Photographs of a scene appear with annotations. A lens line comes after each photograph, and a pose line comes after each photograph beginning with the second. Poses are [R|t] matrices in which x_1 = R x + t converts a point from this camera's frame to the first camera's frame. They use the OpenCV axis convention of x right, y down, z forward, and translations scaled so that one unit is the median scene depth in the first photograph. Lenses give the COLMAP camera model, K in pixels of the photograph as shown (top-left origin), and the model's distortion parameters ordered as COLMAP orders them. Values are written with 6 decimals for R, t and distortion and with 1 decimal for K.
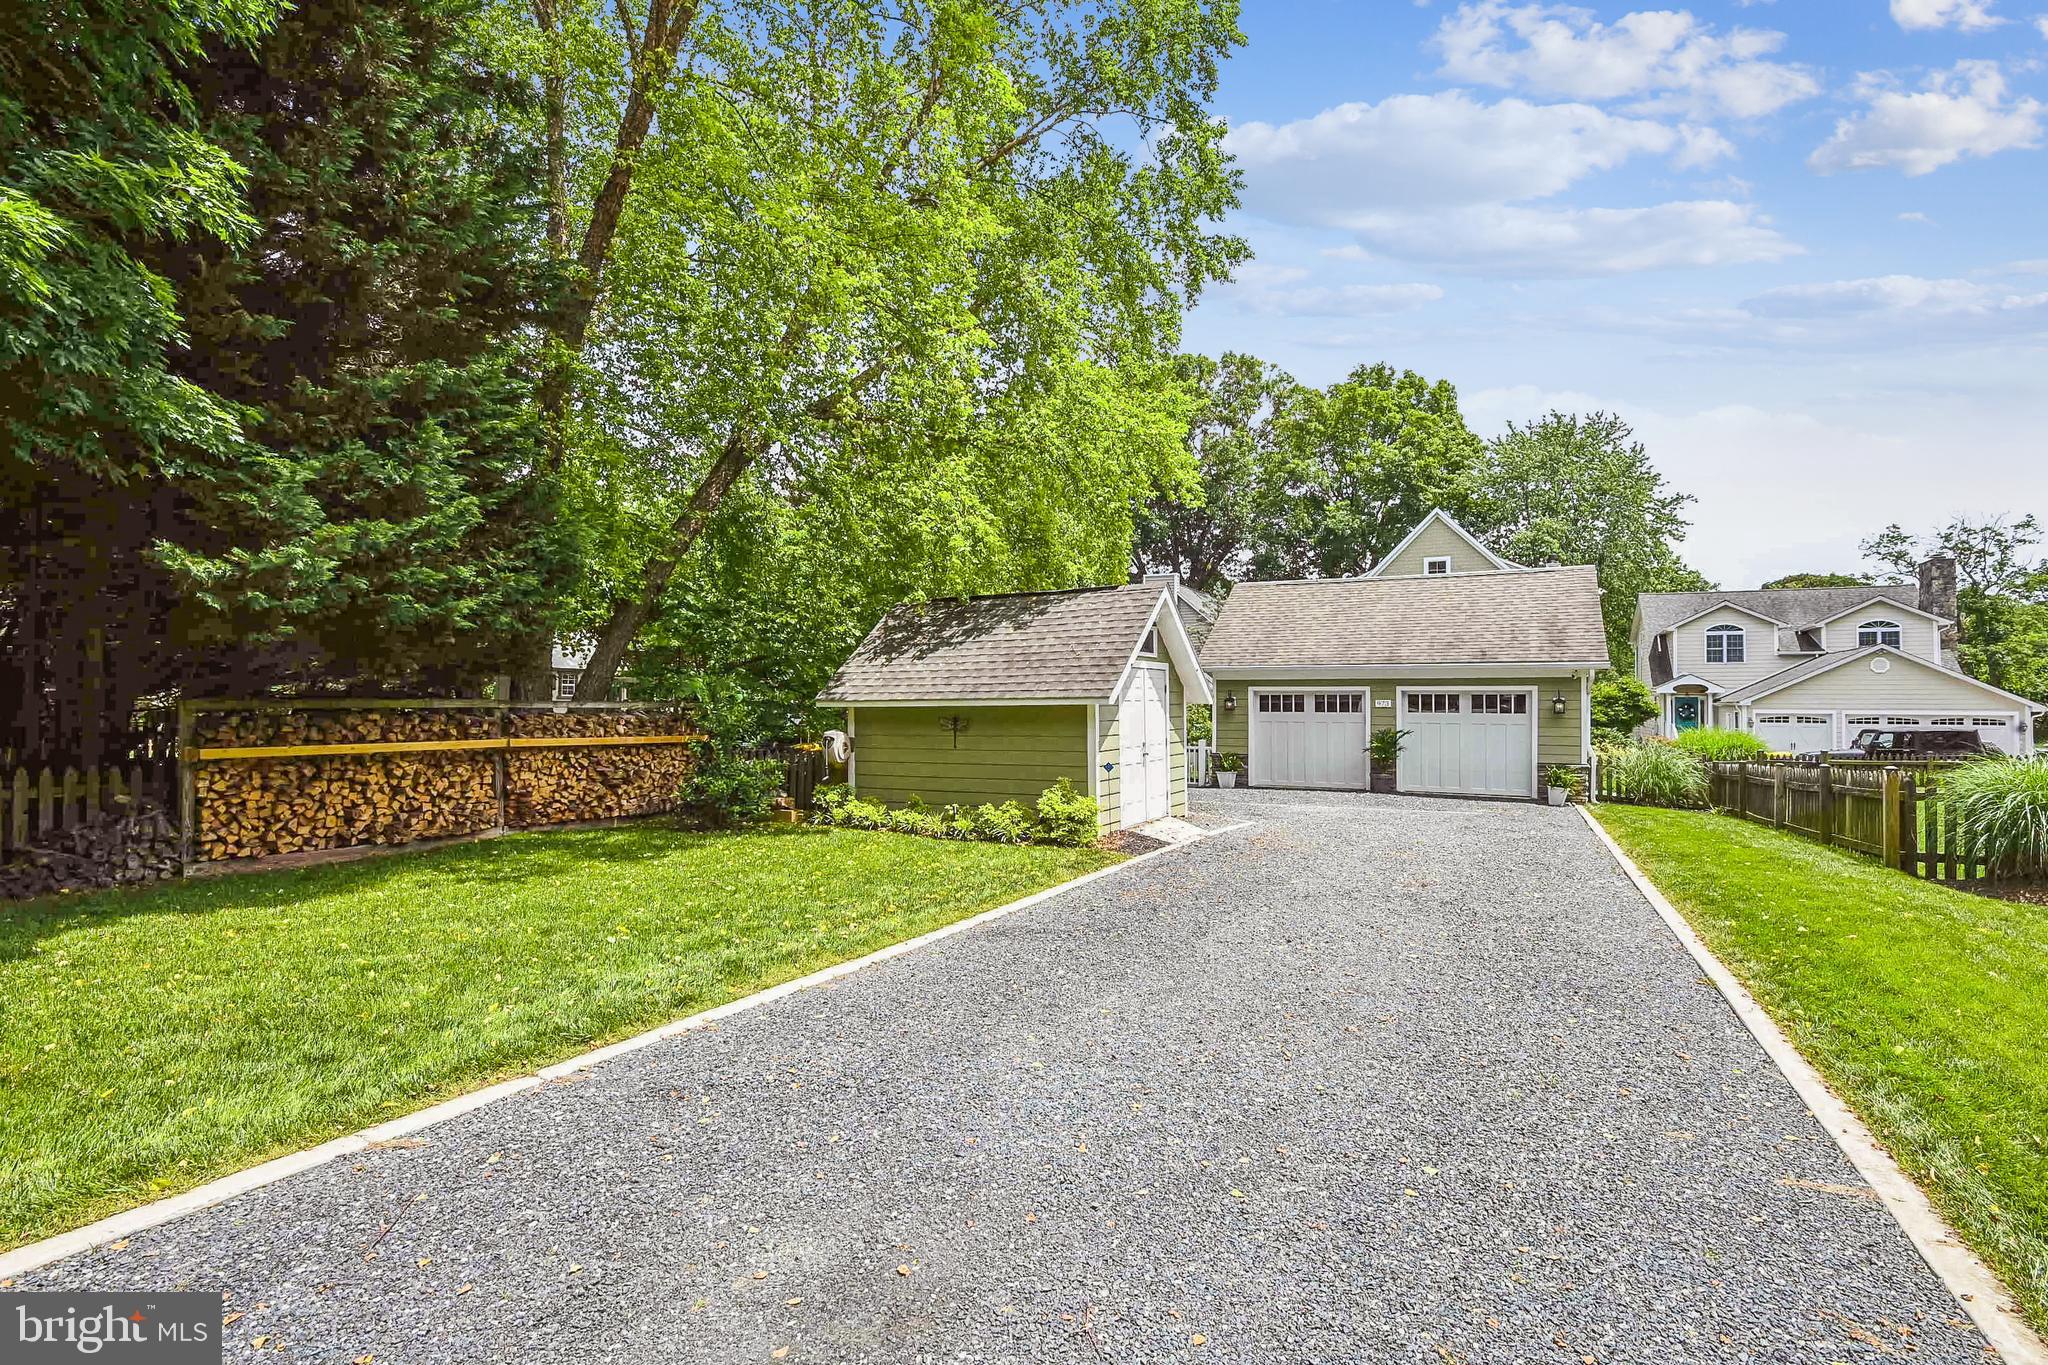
lens RADIAL K [[958.2, 0, 1008.9], [0, 958.2, 700.3], [0, 0, 1]] dist [-0.008350, -0.007319]
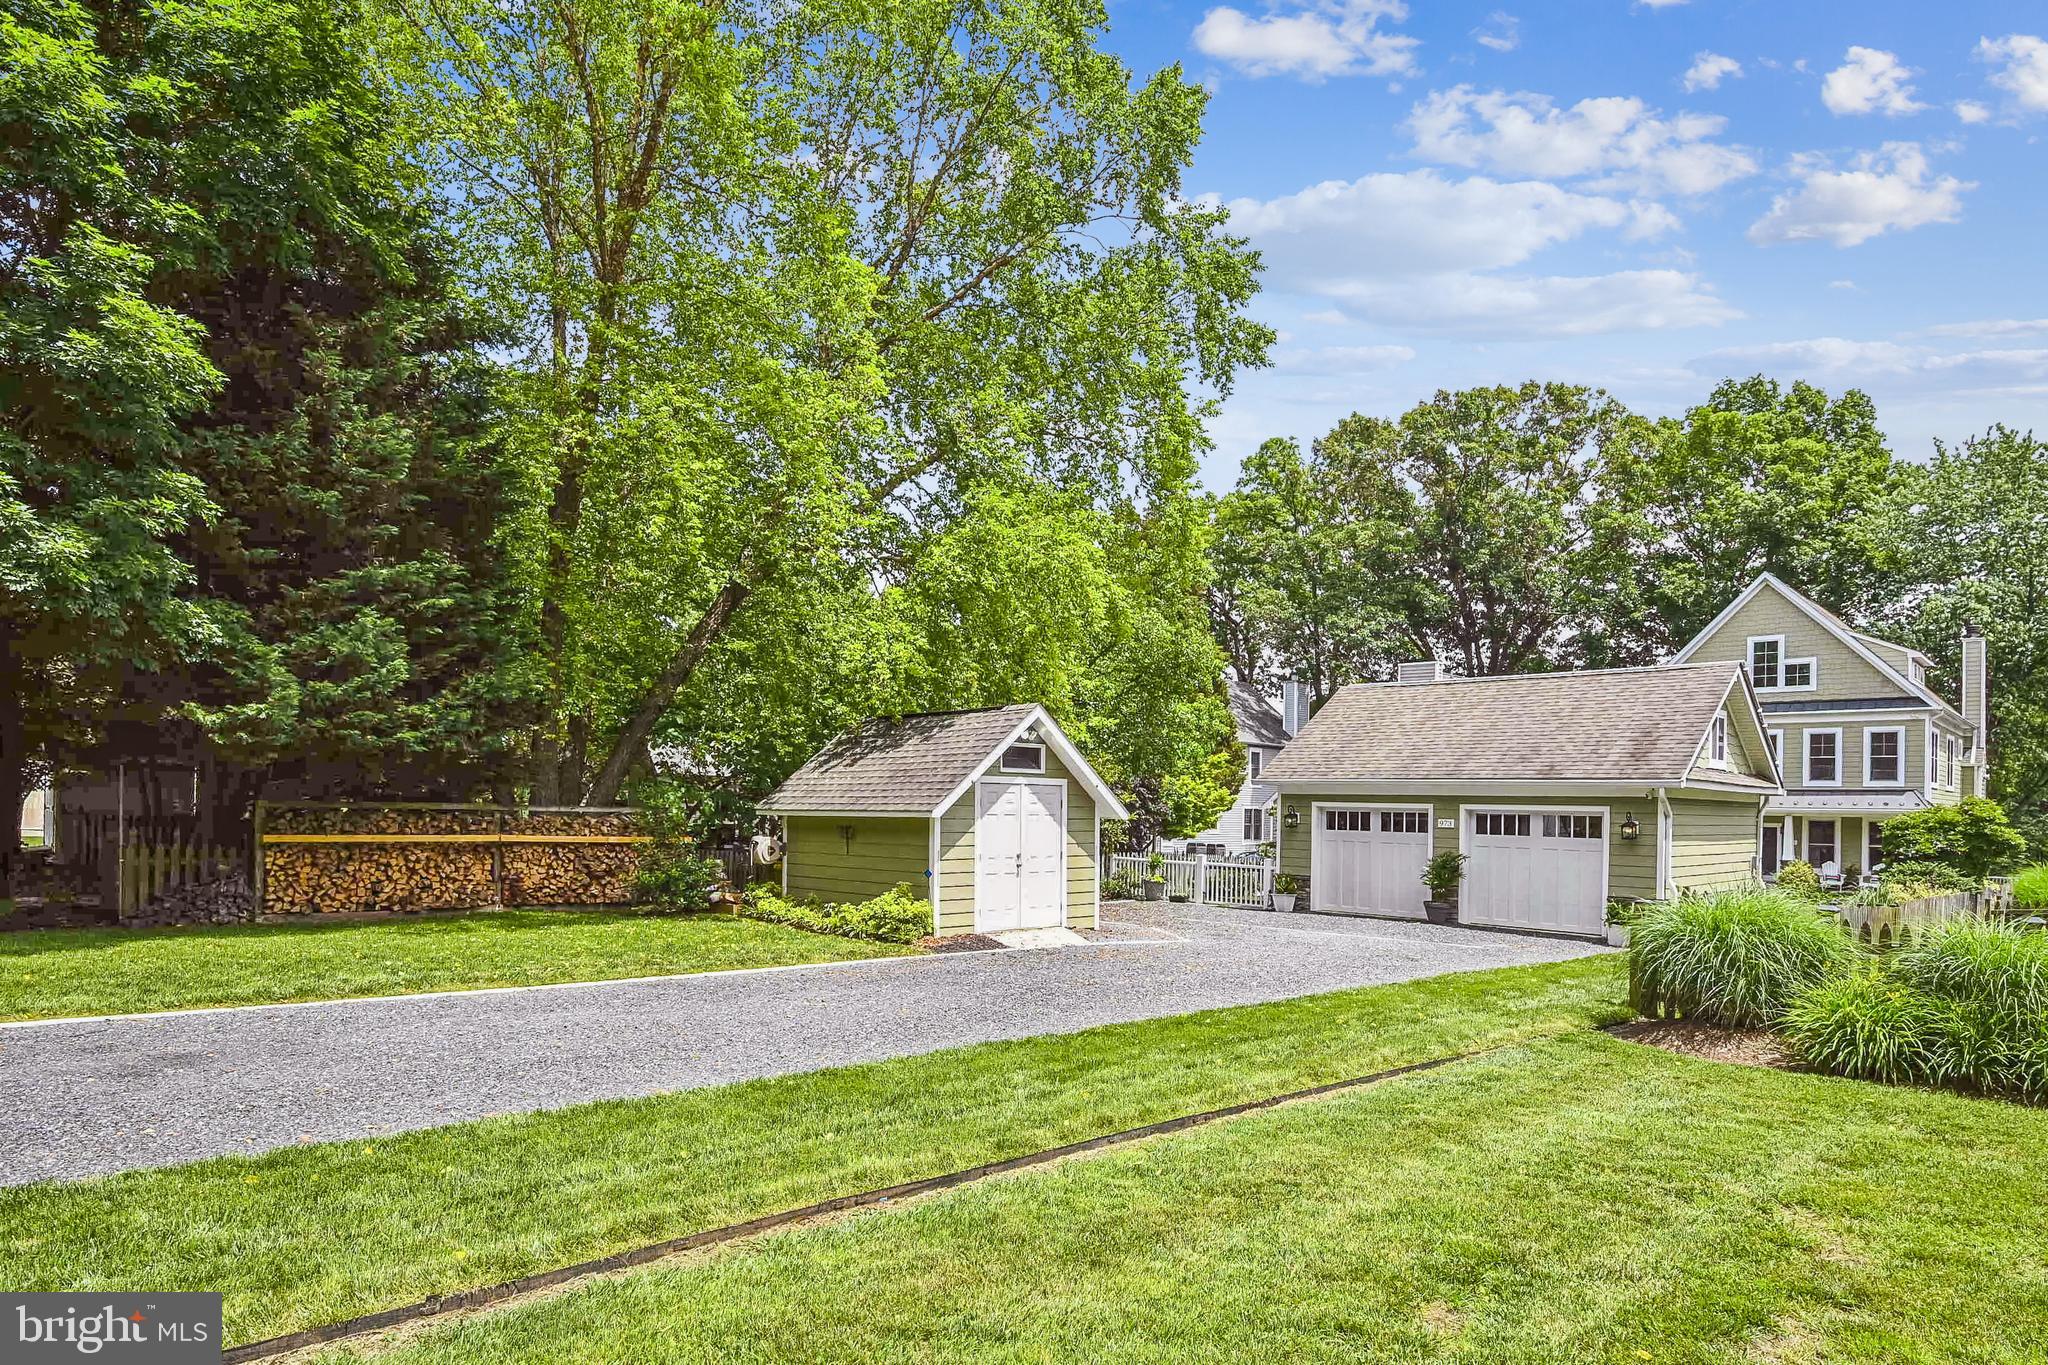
lens RADIAL K [[1131.1, 0, 987.5], [0, 1131.1, 803.2], [0, 0, 1]] dist [-0.002752, 0.001288]
pose [[0.948413, 0.016018, -0.316633, 0.520782], [-0.017688, 0.999841, -0.002403, -0.008737], [0.316544, 0.007880, 0.948545, -0.199429]]
